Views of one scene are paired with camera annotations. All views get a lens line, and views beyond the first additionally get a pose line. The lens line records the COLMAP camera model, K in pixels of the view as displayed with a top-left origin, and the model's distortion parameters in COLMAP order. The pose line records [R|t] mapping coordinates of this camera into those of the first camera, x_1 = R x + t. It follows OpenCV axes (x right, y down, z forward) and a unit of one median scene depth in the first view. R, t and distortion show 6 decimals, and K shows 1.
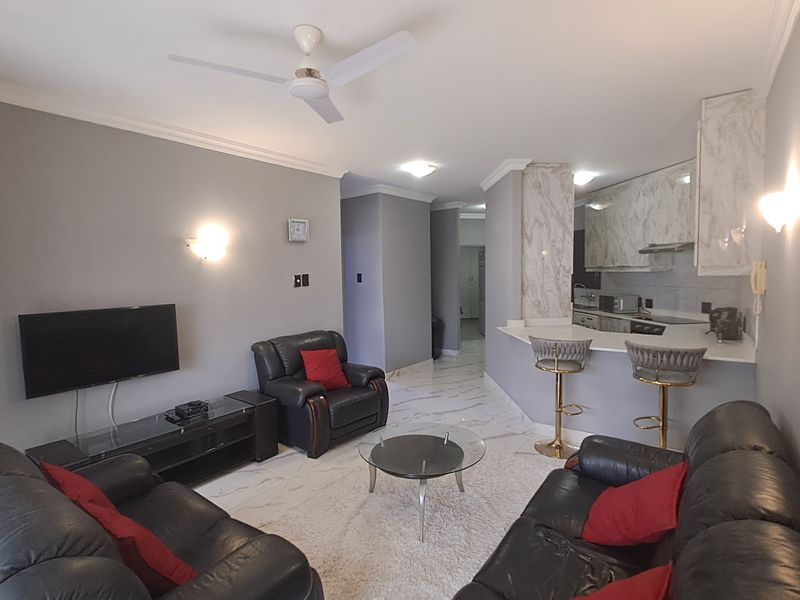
lens RADIAL K [[416.2, 0, 395.7], [0, 416.2, 300.0], [0, 0, 1]] dist [0.003113, 0.001985]
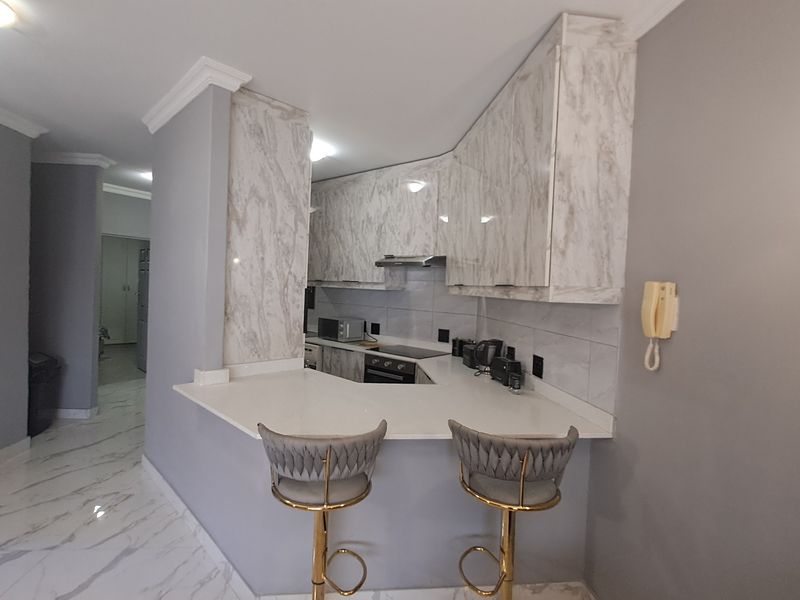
lens RADIAL K [[416.2, 0, 395.7], [0, 416.2, 300.0], [0, 0, 1]] dist [0.003113, 0.001985]
pose [[0.732948, 0.029582, 0.679641, 0.094870], [-0.008546, 0.999376, -0.034282, -0.023999], [-0.680231, 0.019318, 0.732743, 0.443491]]
